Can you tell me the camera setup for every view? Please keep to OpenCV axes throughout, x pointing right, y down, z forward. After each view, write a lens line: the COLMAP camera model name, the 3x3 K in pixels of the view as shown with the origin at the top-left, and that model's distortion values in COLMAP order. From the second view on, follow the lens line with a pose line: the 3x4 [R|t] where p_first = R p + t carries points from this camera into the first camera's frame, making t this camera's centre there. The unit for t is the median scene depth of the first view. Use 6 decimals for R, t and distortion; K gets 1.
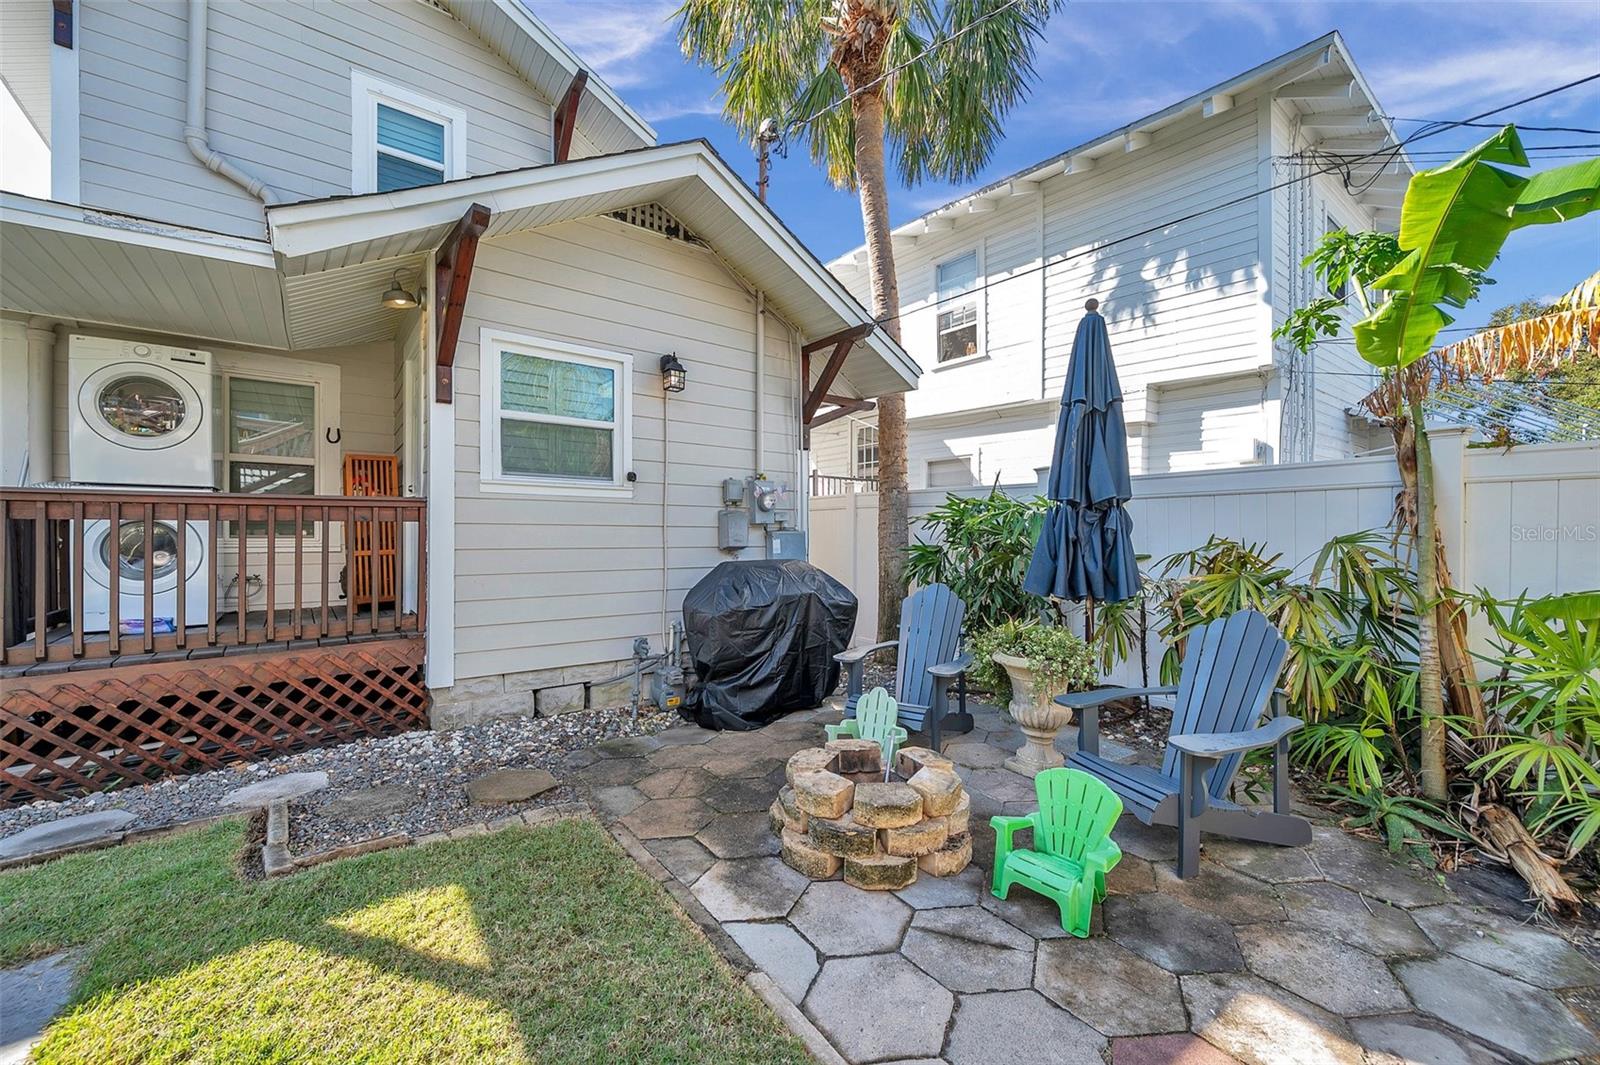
lens RADIAL K [[634.2, 0, 806.4], [0, 634.2, 532.1], [0, 0, 1]] dist [0.000088, 0.000037]
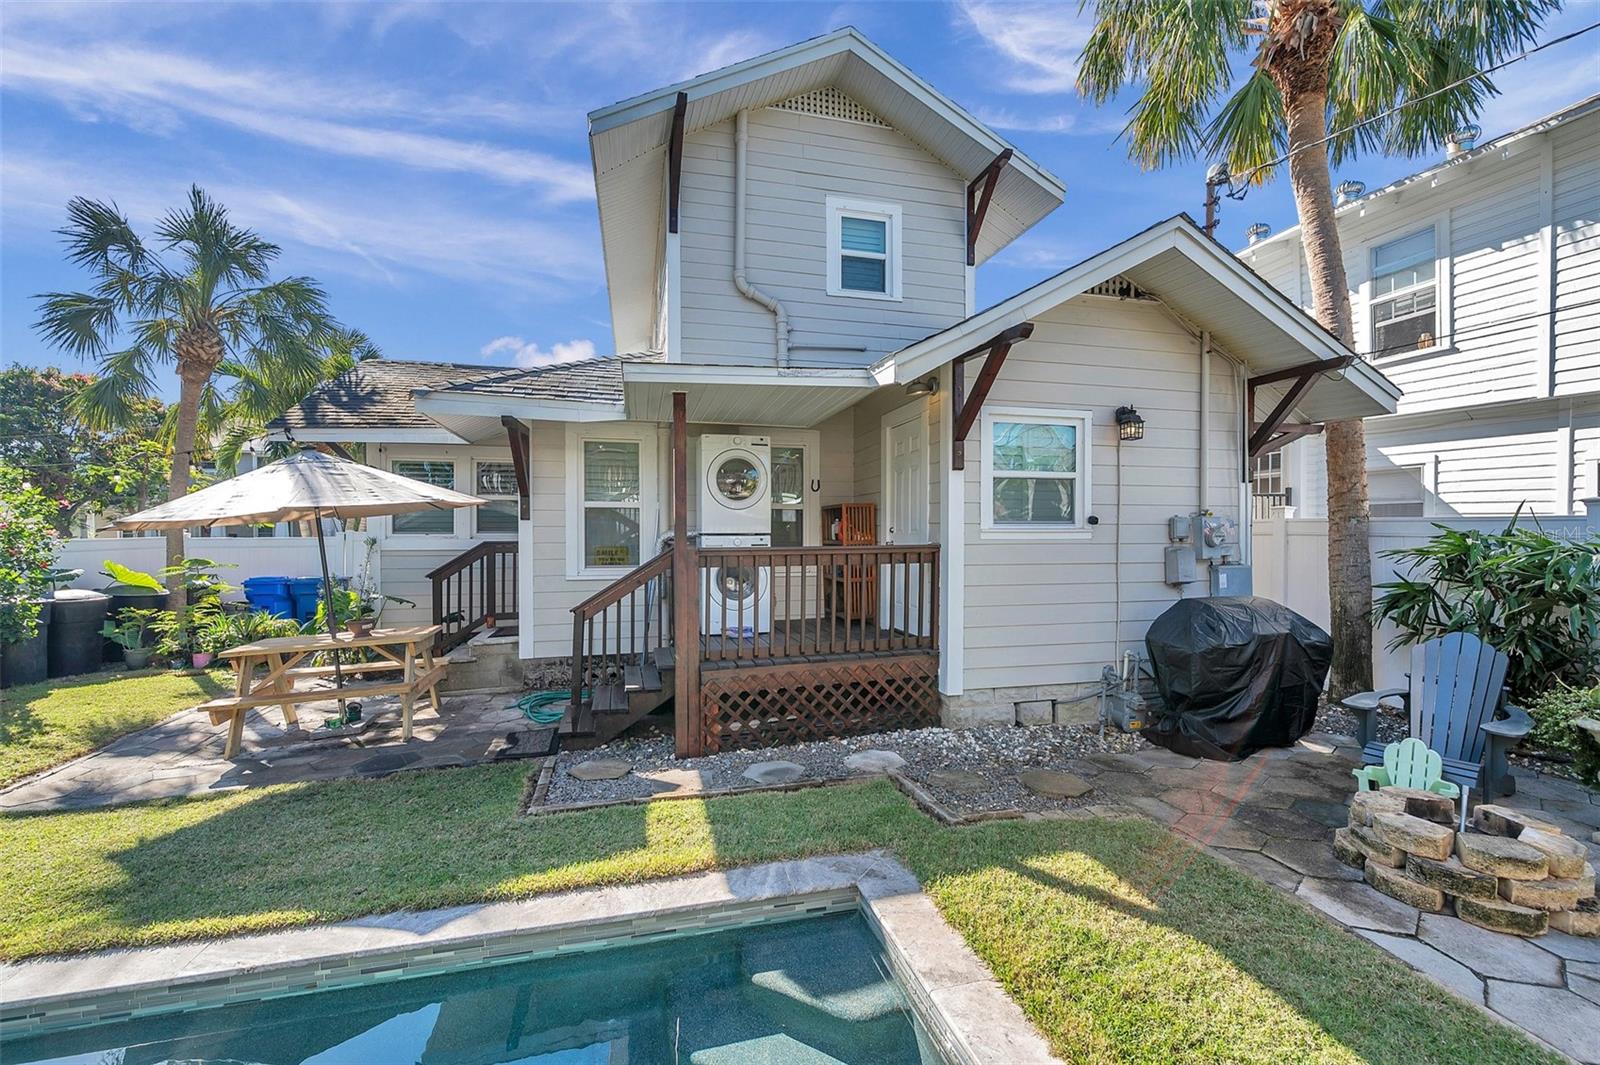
lens RADIAL K [[658.4, 0, 804.3], [0, 658.4, 534.7], [0, 0, 1]] dist [0.002226, 0.000098]
pose [[0.915988, -0.003101, -0.401195, -0.286315], [0.005650, 0.999971, 0.005172, -0.073331], [0.401167, -0.007004, 0.915978, -0.282216]]
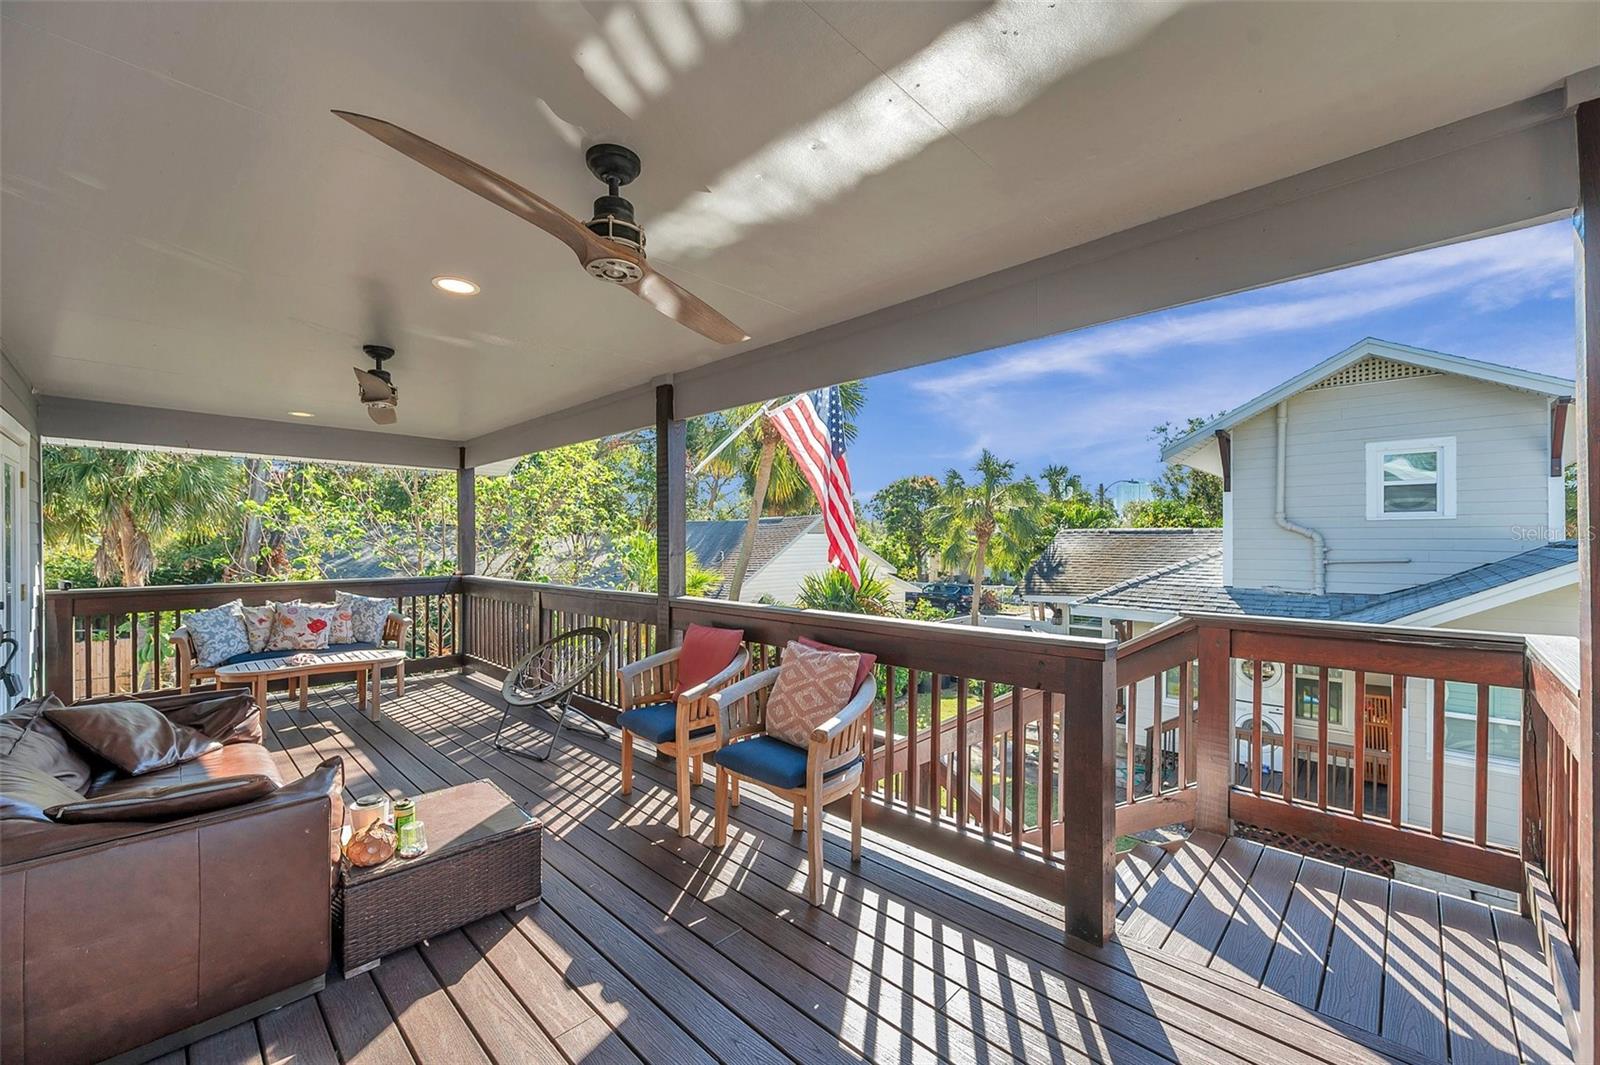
lens RADIAL K [[634.2, 0, 805.1], [0, 634.2, 534.7], [0, 0, 1]] dist [0.000088, 0.000037]
pose [[0.156830, 0.000122, -0.987626, 0.832500], [0.003413, 0.999994, 0.000665, -0.621773], [0.987620, -0.003475, 0.156829, -0.845506]]
